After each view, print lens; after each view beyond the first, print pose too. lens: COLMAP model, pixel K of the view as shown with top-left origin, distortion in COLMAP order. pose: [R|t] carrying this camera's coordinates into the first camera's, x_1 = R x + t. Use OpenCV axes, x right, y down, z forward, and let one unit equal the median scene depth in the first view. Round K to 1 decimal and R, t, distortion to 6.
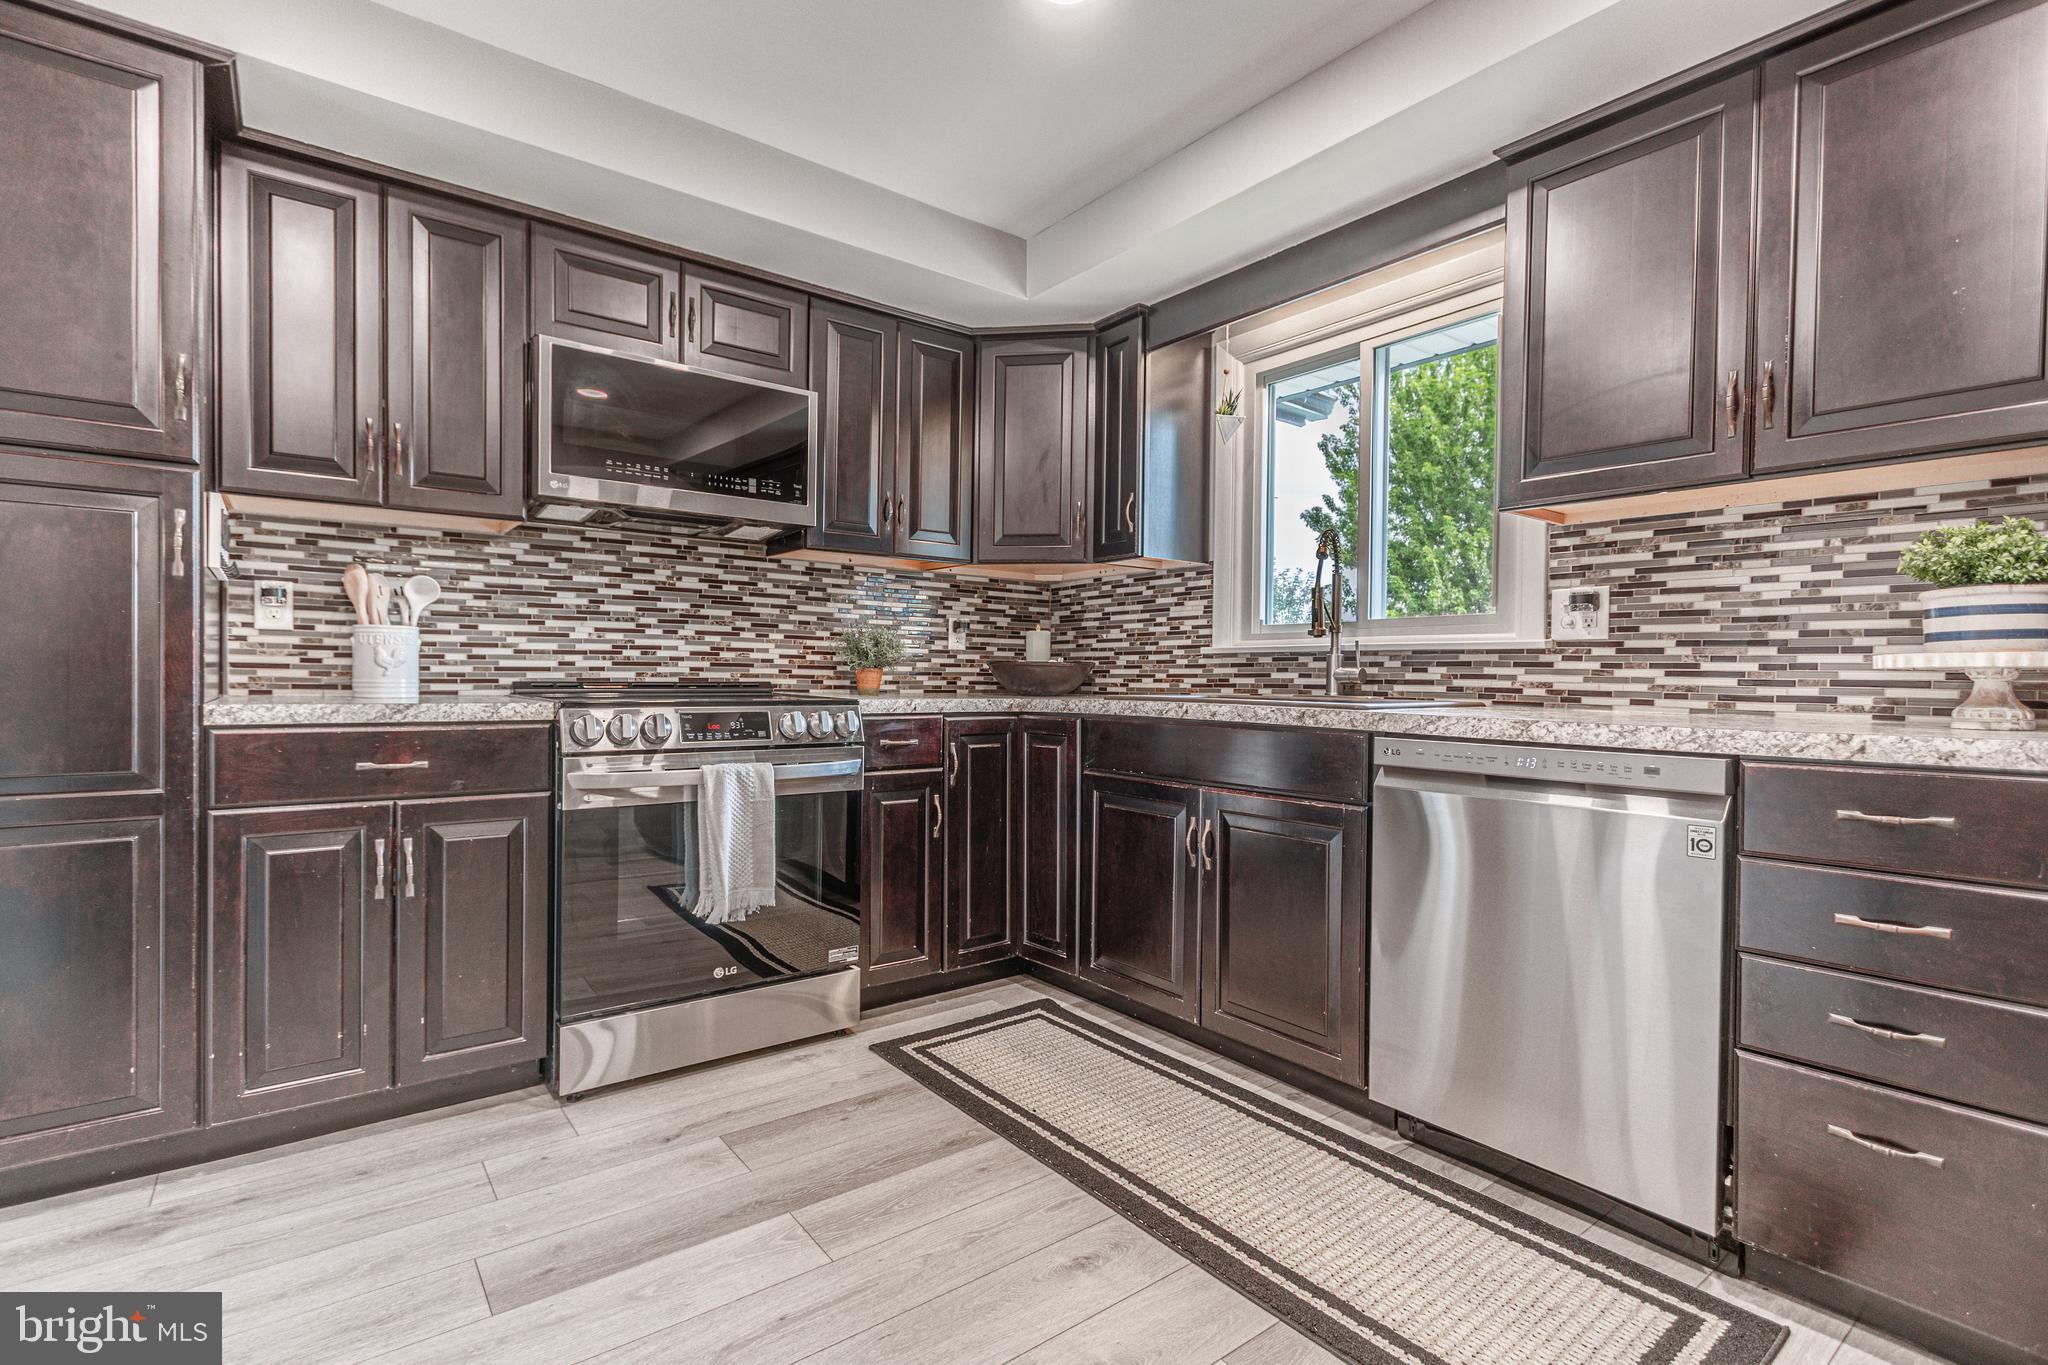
lens RADIAL K [[935.2, 0, 1001.5], [0, 935.2, 686.2], [0, 0, 1]] dist [0.002246, -0.001542]
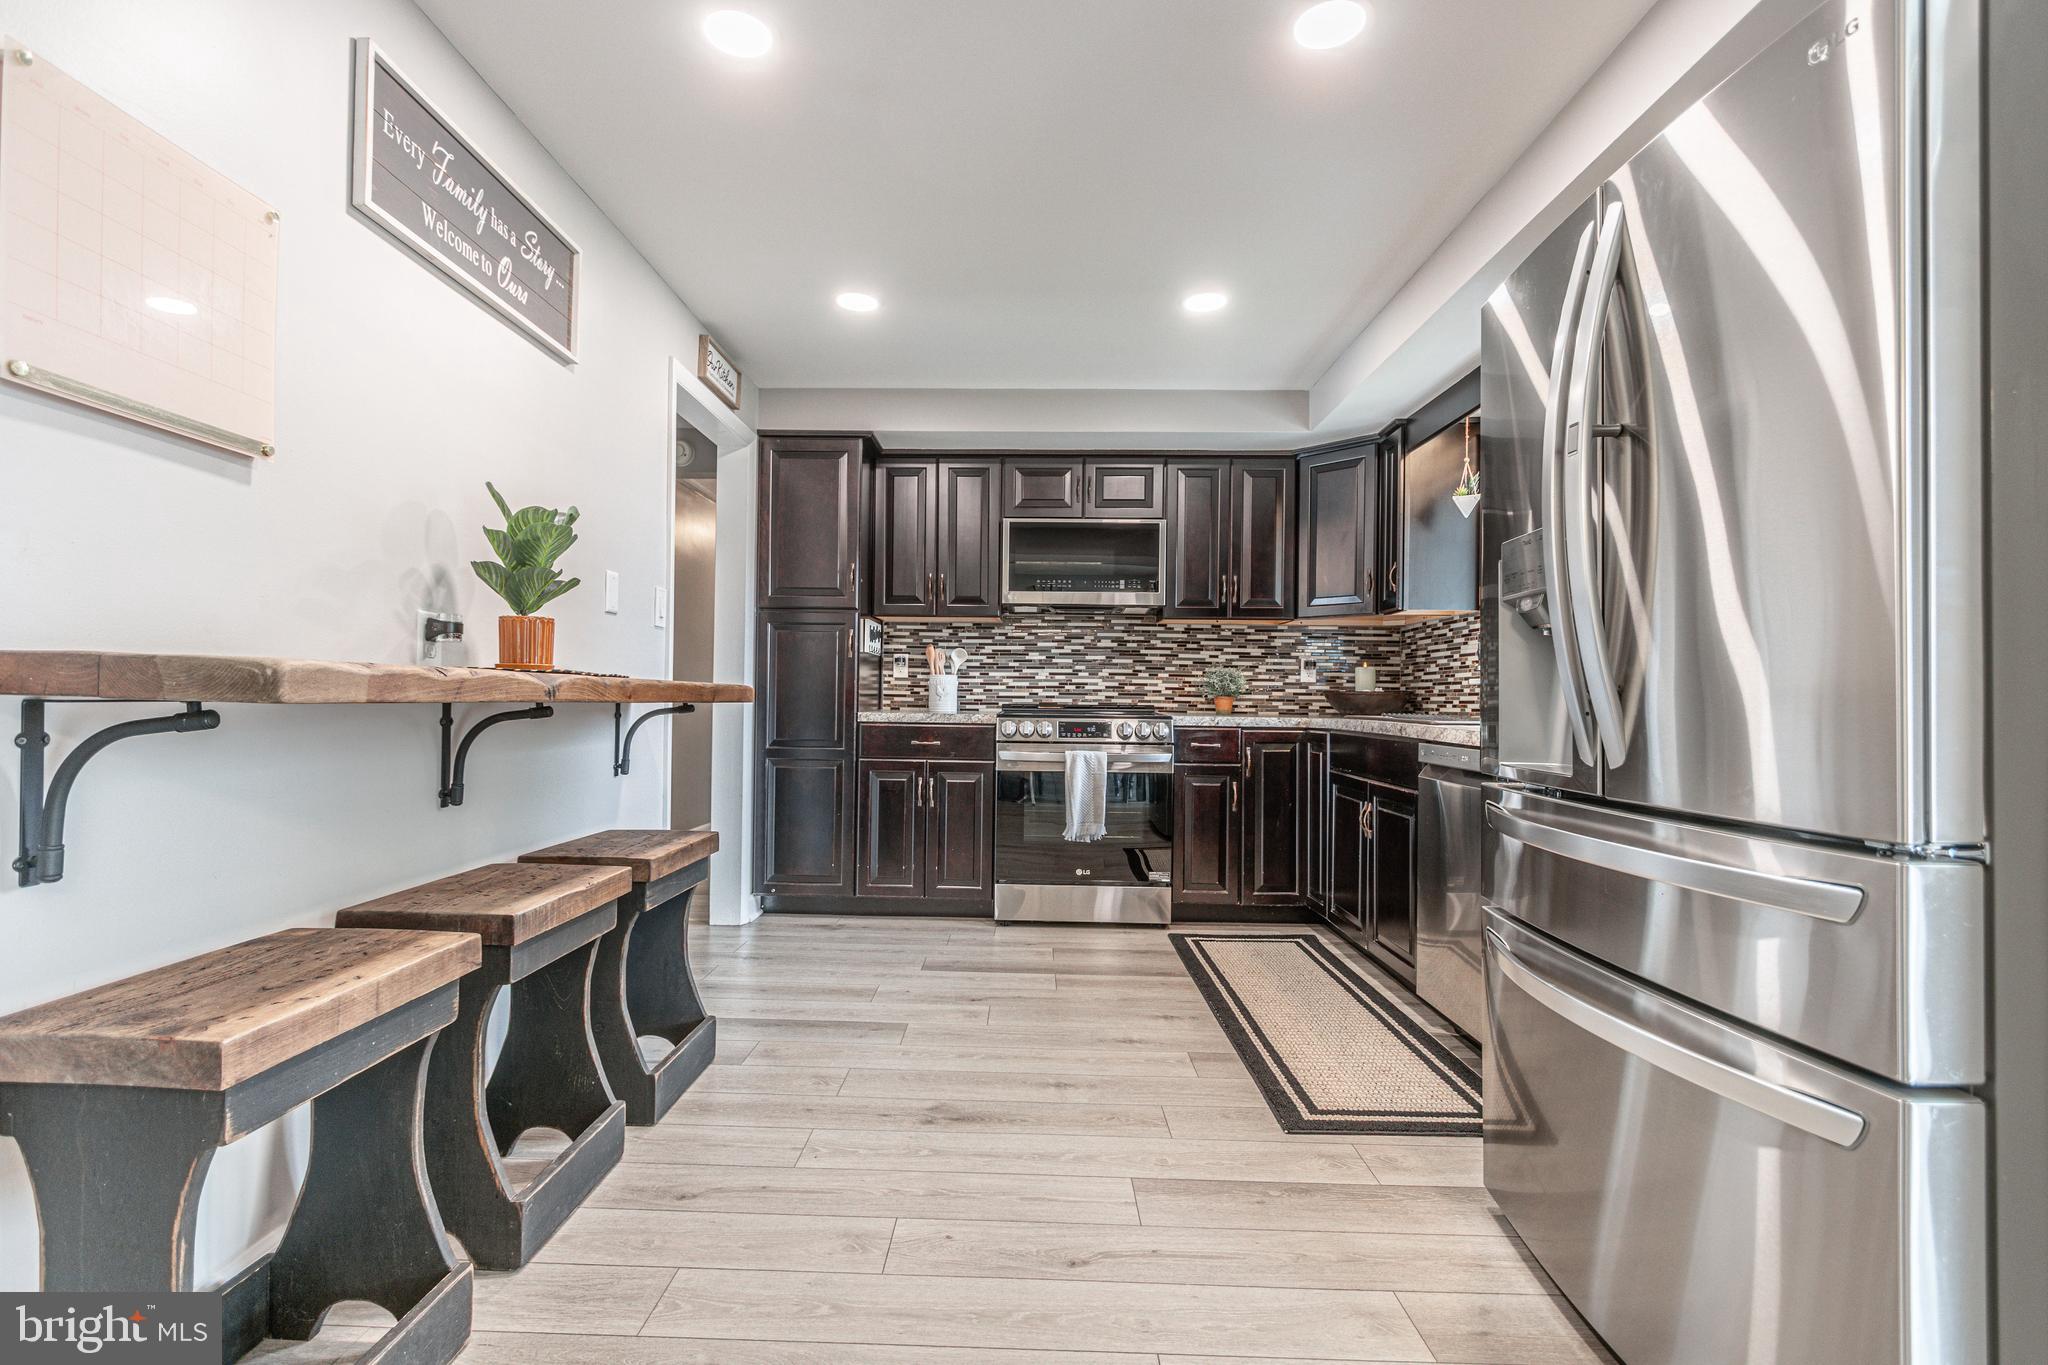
lens RADIAL K [[935.2, 0, 1015.9], [0, 935.2, 684.3], [0, 0, 1]] dist [0.002246, -0.001542]
pose [[0.788977, -0.009040, -0.614356, 0.685088], [-0.010359, 0.999554, -0.028013, 0.008195], [0.614336, 0.028466, 0.788531, -0.459103]]
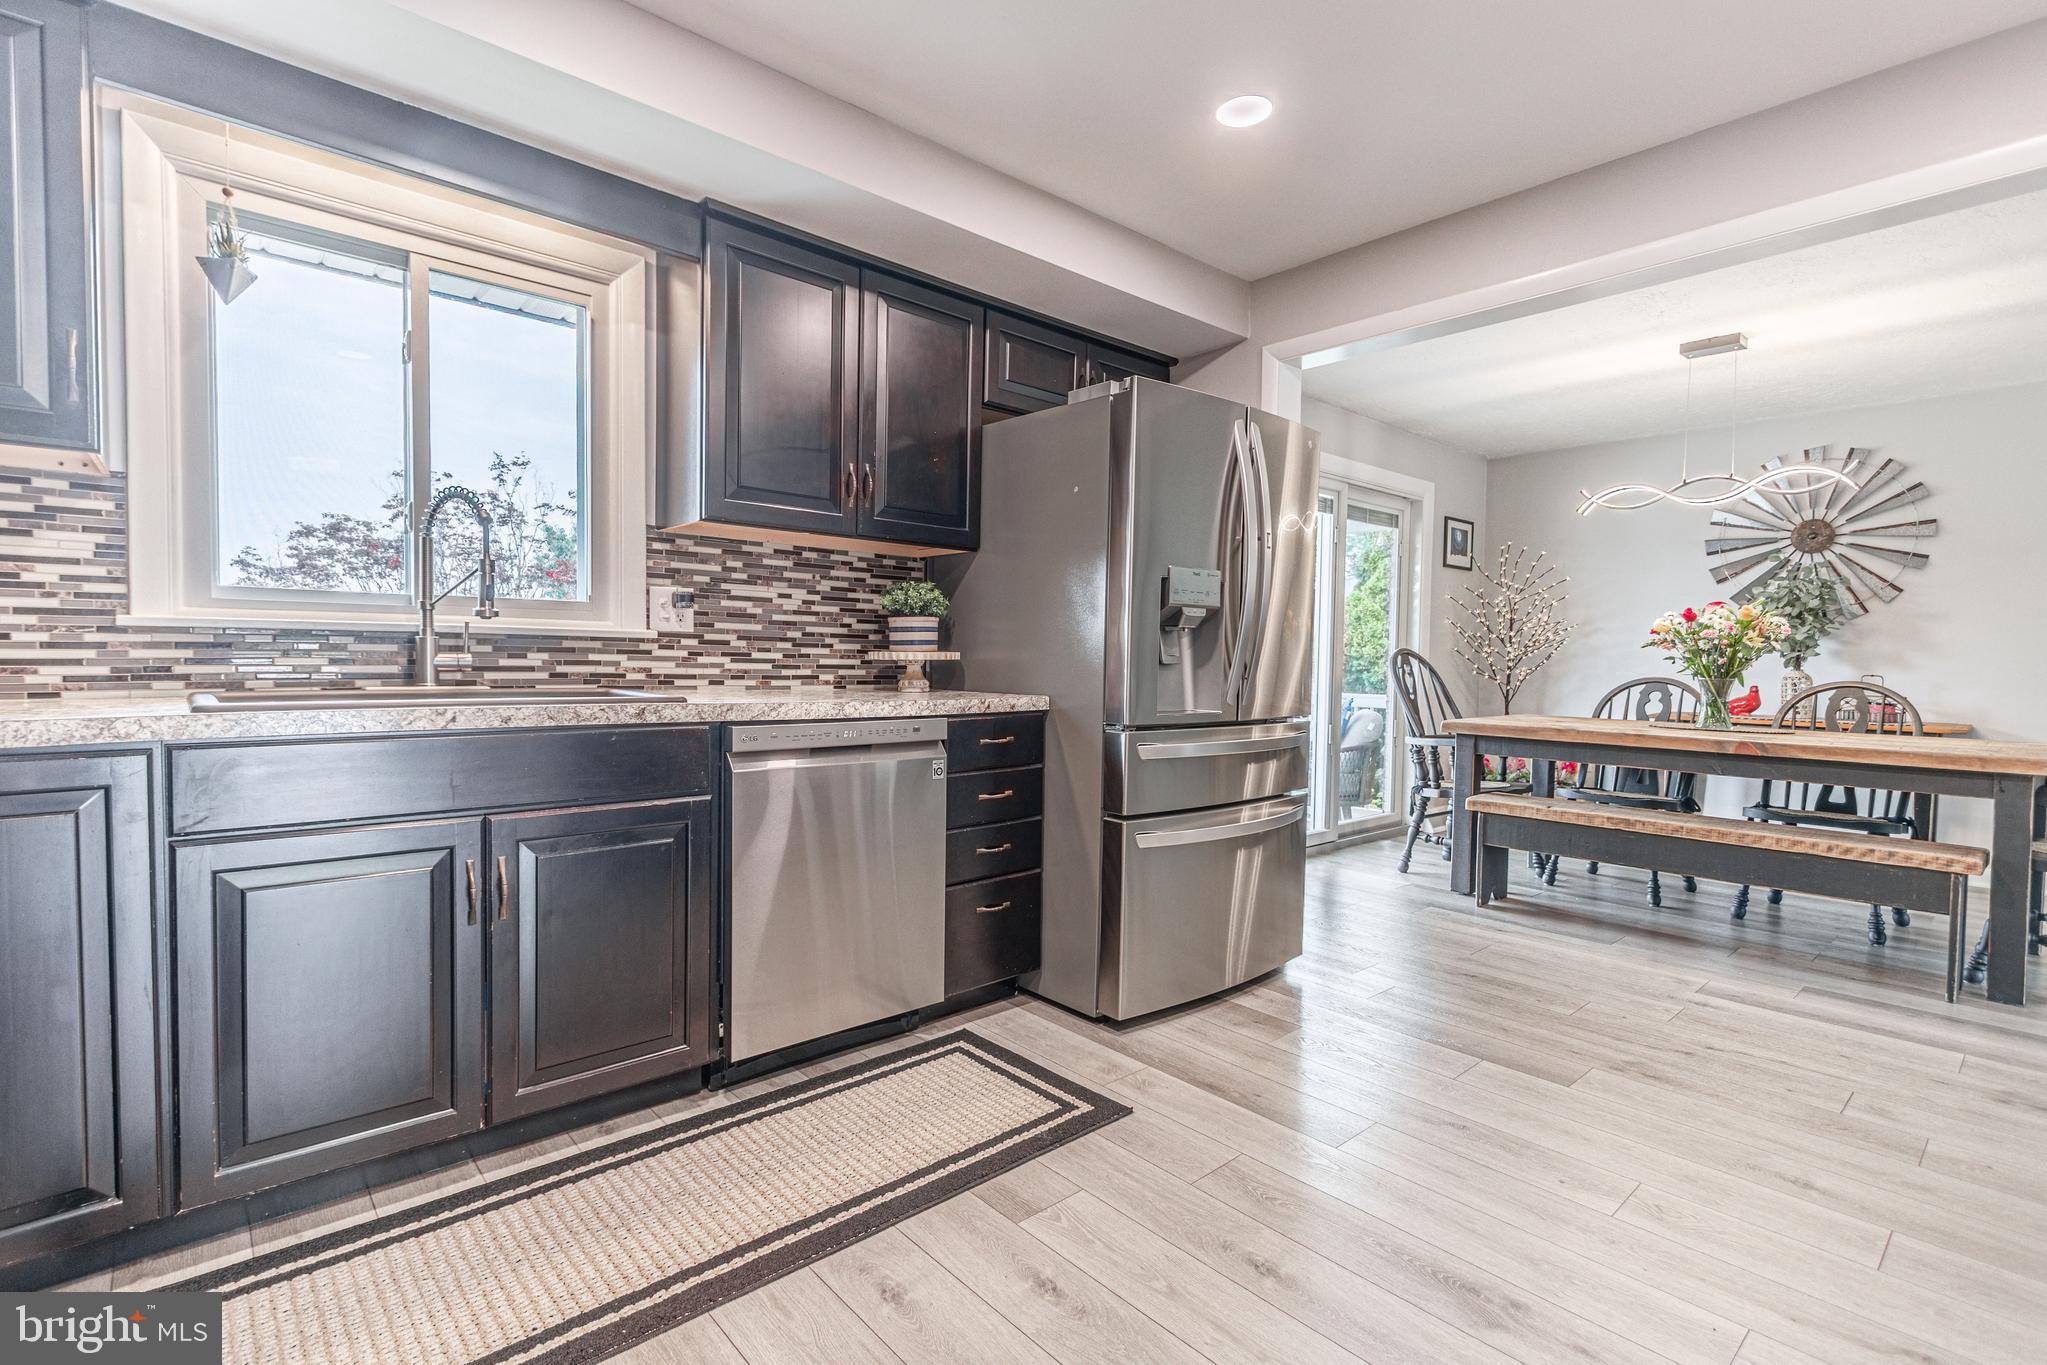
lens RADIAL K [[934.7, 0, 1005.9], [0, 934.7, 686.5], [0, 0, 1]] dist [0.002246, -0.001542]
pose [[-0.067779, -0.046216, 0.996629, -0.585278], [-0.005174, 0.998929, 0.045971, -0.036328], [-0.997687, -0.002041, -0.067945, 0.653453]]
